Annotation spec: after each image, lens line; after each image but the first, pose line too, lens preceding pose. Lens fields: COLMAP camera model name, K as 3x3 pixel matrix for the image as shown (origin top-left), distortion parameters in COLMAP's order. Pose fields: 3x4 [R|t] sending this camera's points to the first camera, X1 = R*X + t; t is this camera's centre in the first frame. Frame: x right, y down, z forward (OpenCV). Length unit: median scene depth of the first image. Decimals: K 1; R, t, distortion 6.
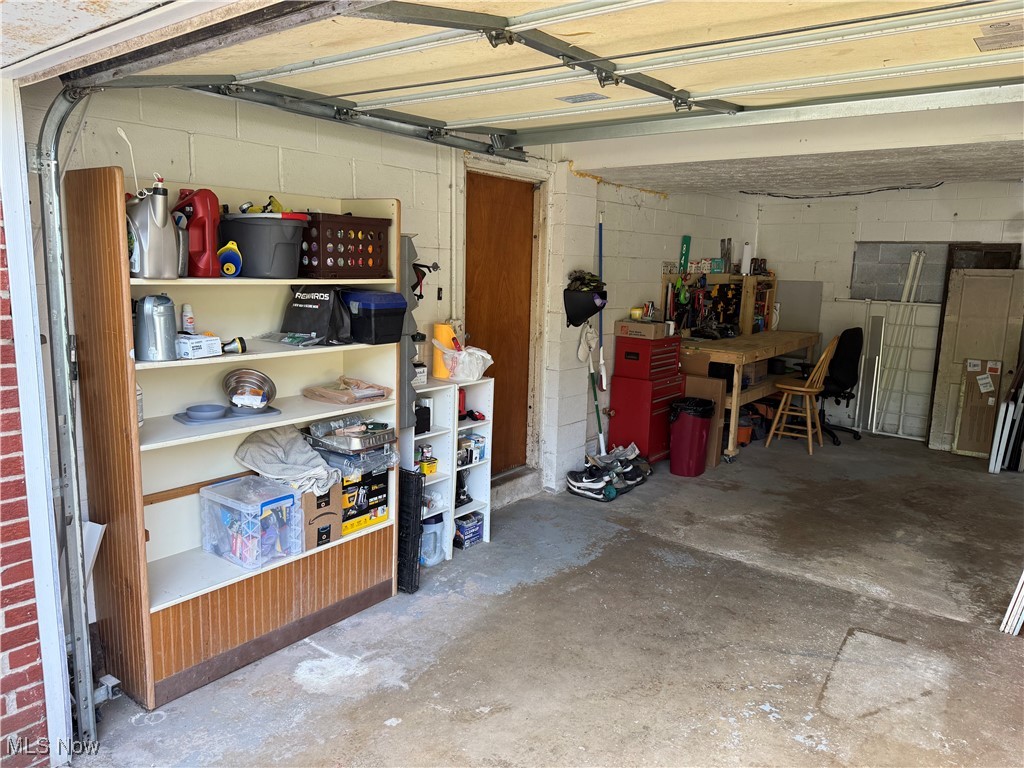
lens RADIAL K [[716.2, 0, 509.2], [0, 716.2, 382.9], [0, 0, 1]] dist [0.040334, -0.044071]
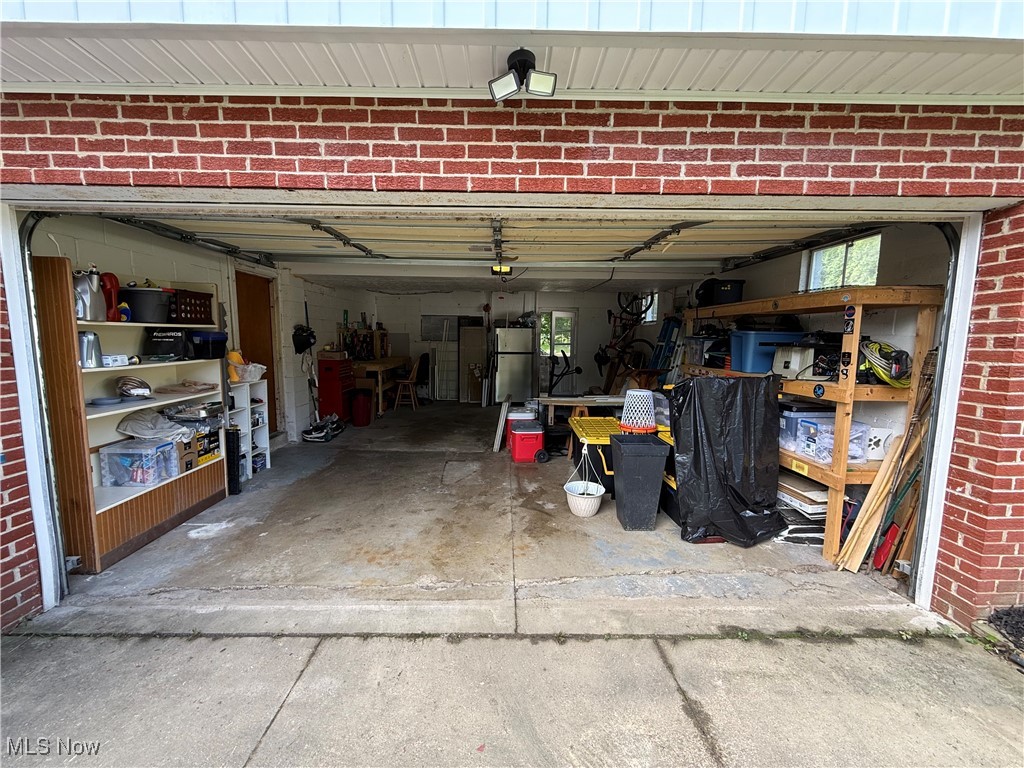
lens RADIAL K [[413.6, 0, 511.2], [0, 413.6, 381.9], [0, 0, 1]] dist [0.001731, -0.000950]
pose [[0.777215, -0.083727, 0.623639, -0.236601], [0.109047, 0.994034, -0.002446, 0.085568], [-0.619714, 0.069907, 0.781708, -0.307026]]
